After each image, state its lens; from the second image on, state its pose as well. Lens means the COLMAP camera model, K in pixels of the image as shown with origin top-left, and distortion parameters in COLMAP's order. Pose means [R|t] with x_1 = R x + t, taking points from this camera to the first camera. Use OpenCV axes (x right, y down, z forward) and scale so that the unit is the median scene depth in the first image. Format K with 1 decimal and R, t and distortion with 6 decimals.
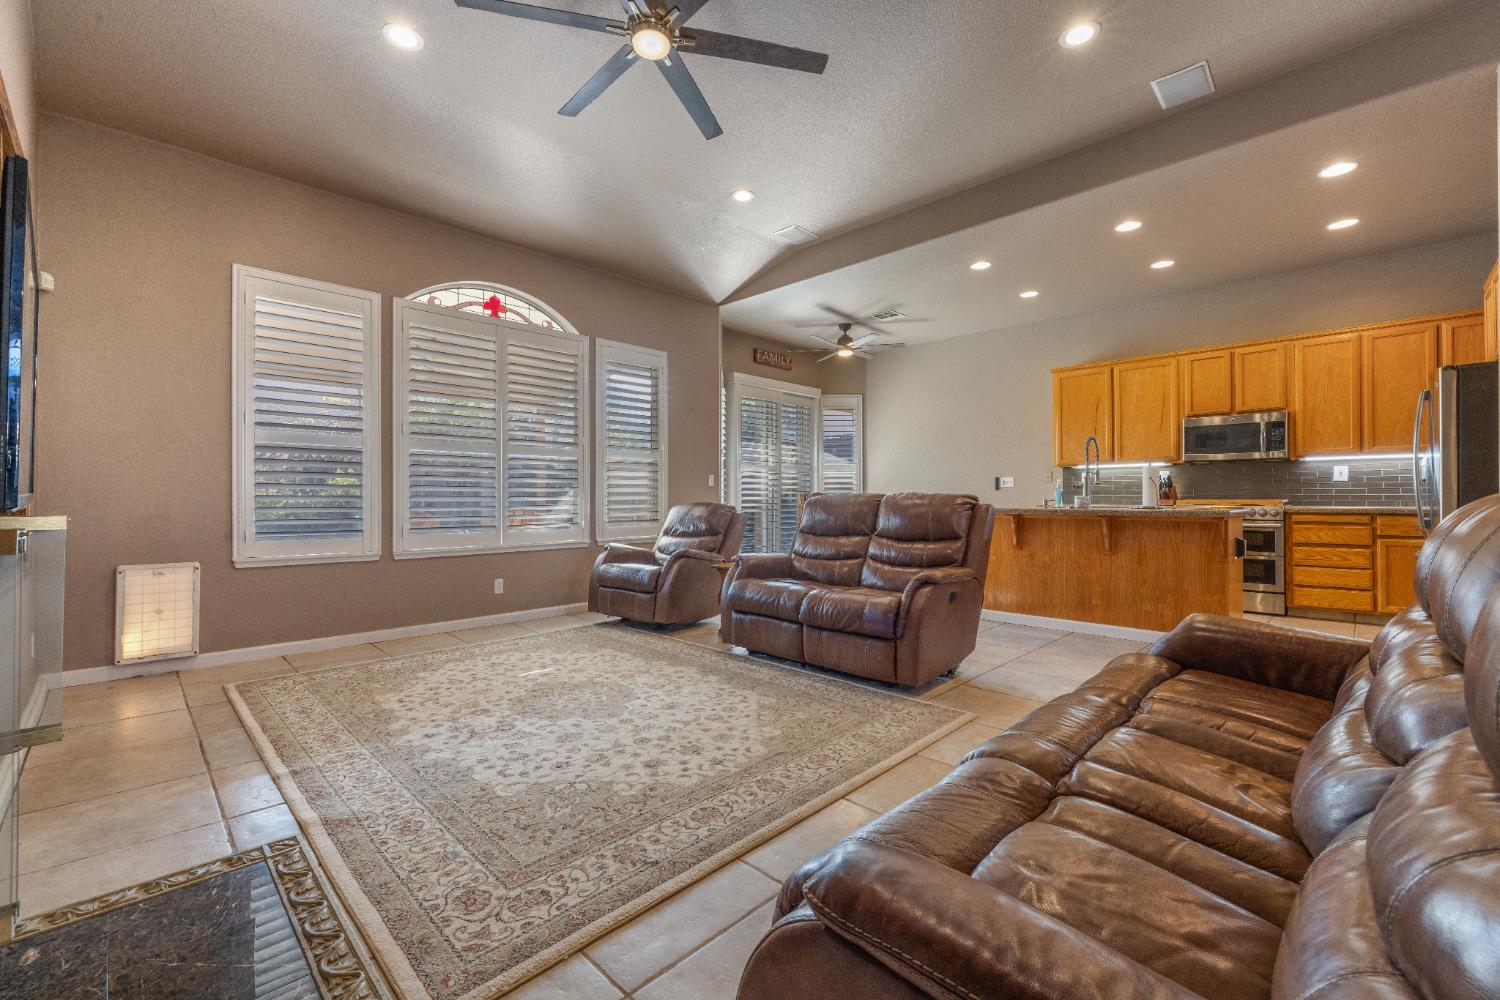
lens RADIAL K [[630.3, 0, 746.7], [0, 630.3, 495.0], [0, 0, 1]] dist [-0.004301, -0.000257]
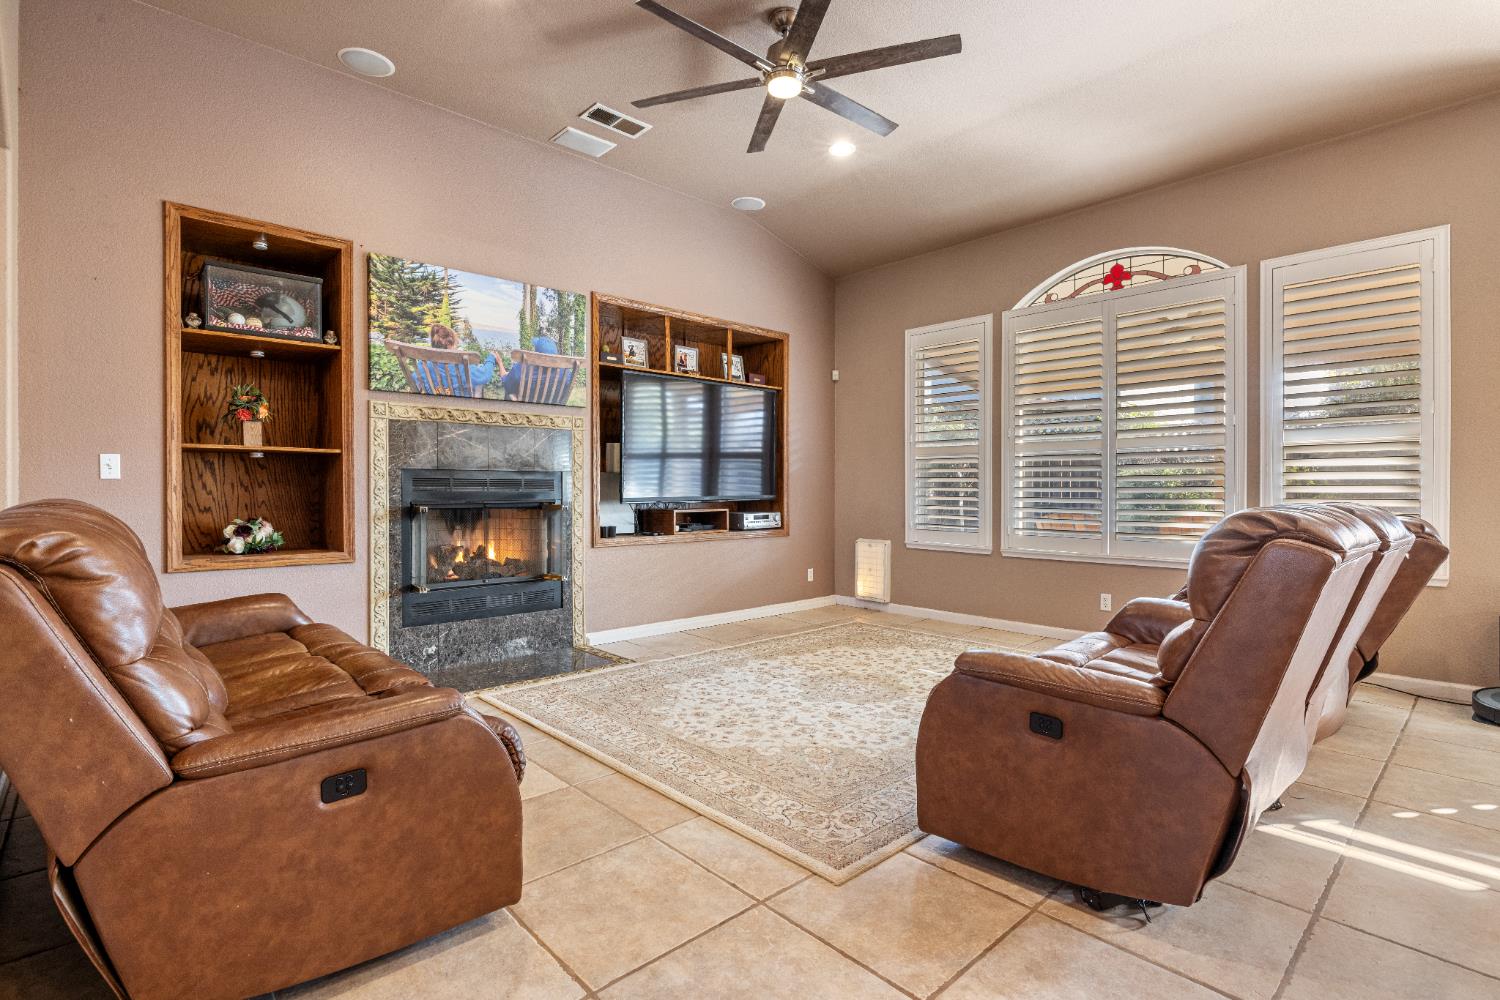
lens RADIAL K [[713.0, 0, 745.1], [0, 713.0, 492.7], [0, 0, 1]] dist [-0.003060, -0.000336]
pose [[-0.051771, 0.005520, -0.998644, 1.005106], [0.003171, 0.999981, 0.005363, -0.020097], [0.998654, -0.002889, -0.051788, 0.917678]]
